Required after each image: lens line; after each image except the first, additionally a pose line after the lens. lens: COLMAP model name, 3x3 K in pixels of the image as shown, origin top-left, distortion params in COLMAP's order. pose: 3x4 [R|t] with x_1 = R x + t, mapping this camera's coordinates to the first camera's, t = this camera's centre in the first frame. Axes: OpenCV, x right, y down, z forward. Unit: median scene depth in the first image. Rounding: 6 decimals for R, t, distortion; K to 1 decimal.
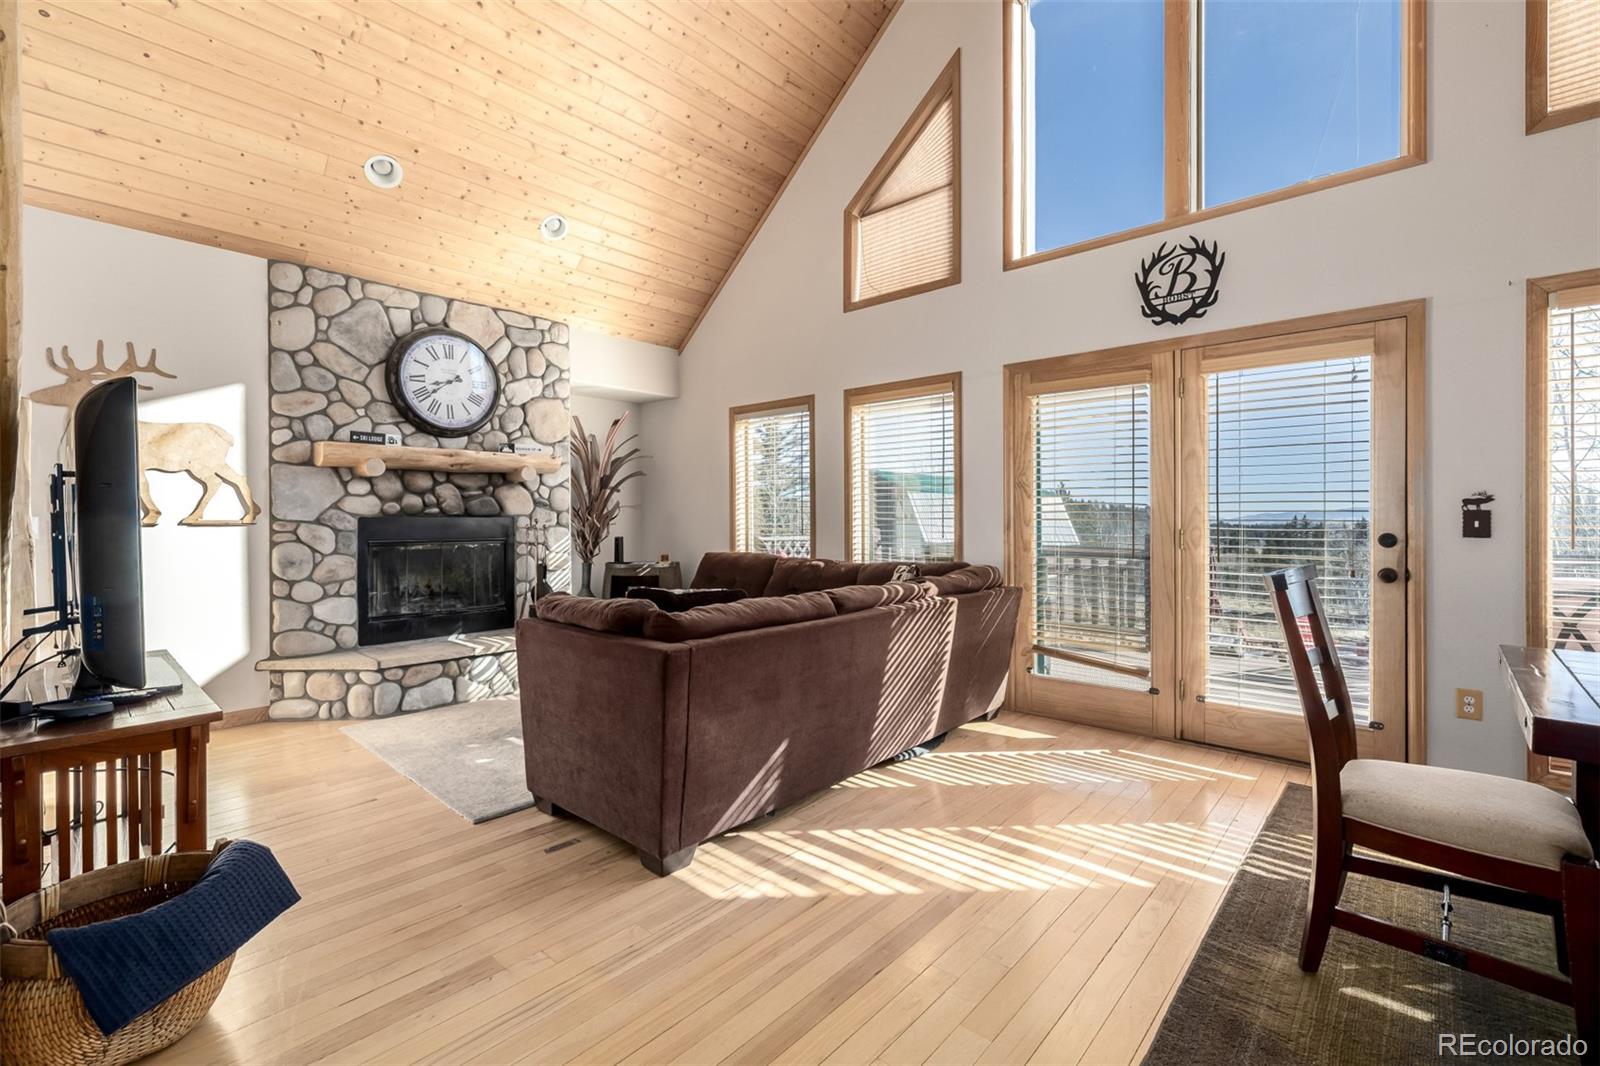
lens RADIAL K [[682.3, 0, 793.6], [0, 682.3, 525.4], [0, 0, 1]] dist [0.002889, -0.001107]
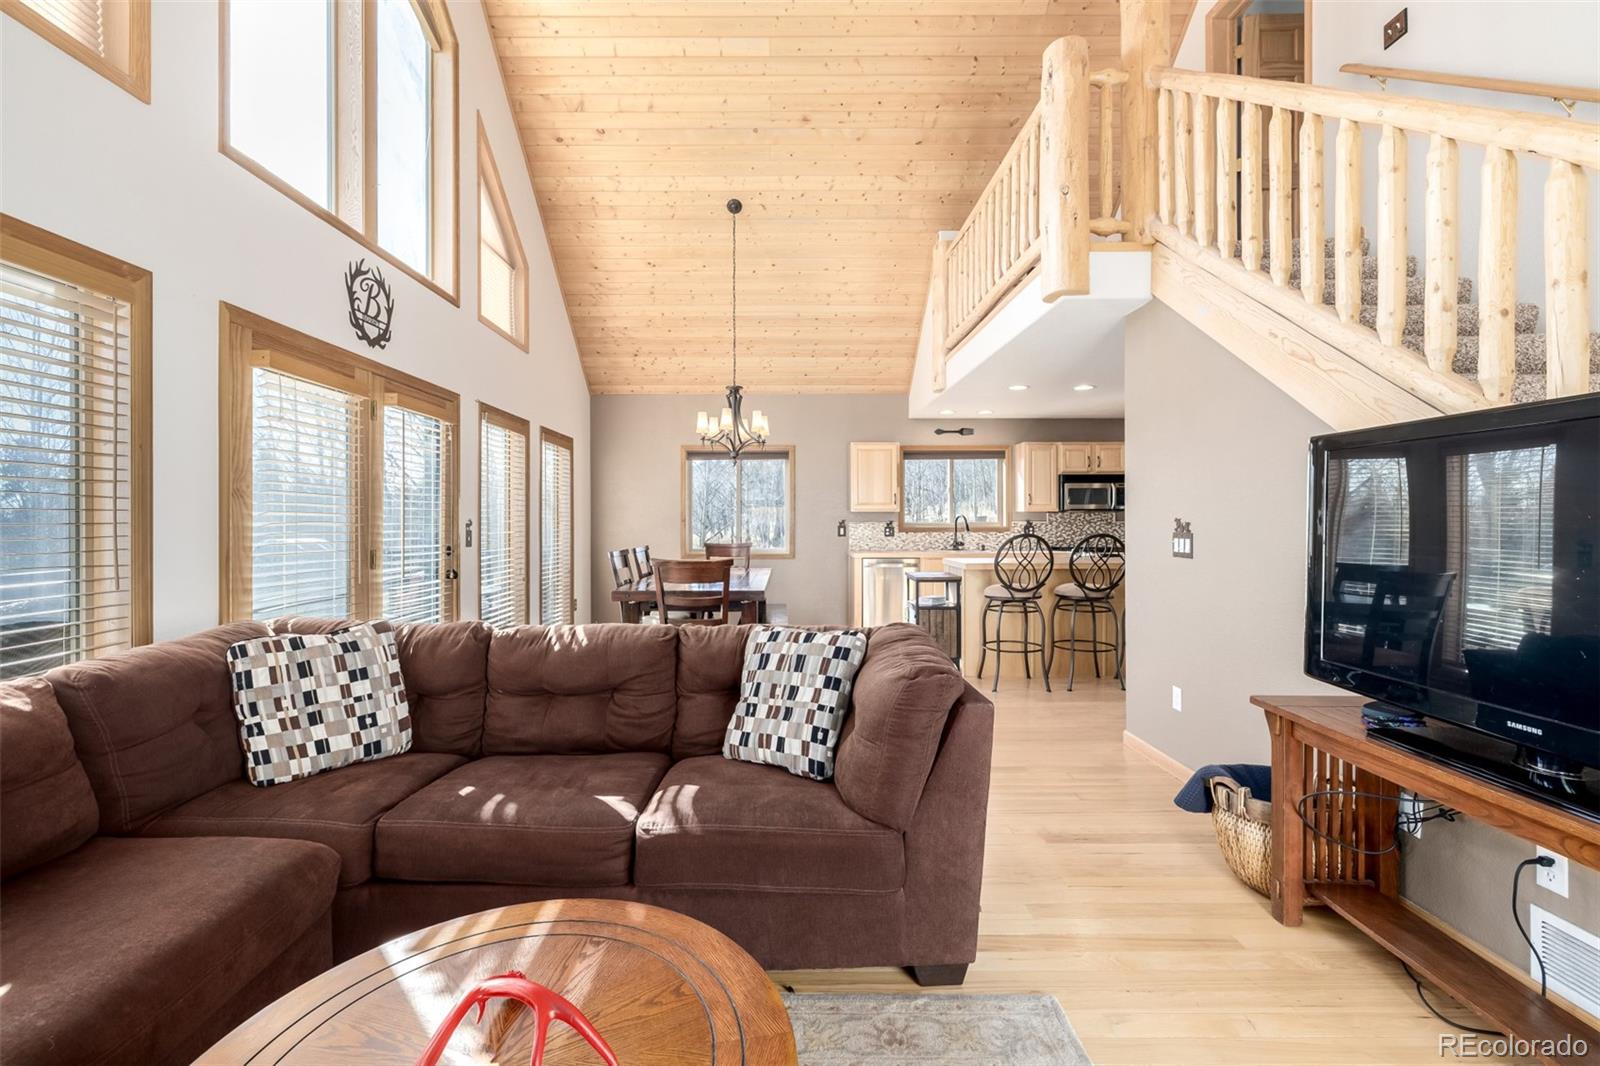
lens RADIAL K [[682.3, 0, 792.4], [0, 682.3, 522.6], [0, 0, 1]] dist [0.002889, -0.001107]
pose [[-0.687661, 0.002865, 0.726026, -0.504606], [0.012674, 0.999887, 0.008058, -0.029931], [-0.725921, 0.014743, -0.687620, 1.053368]]
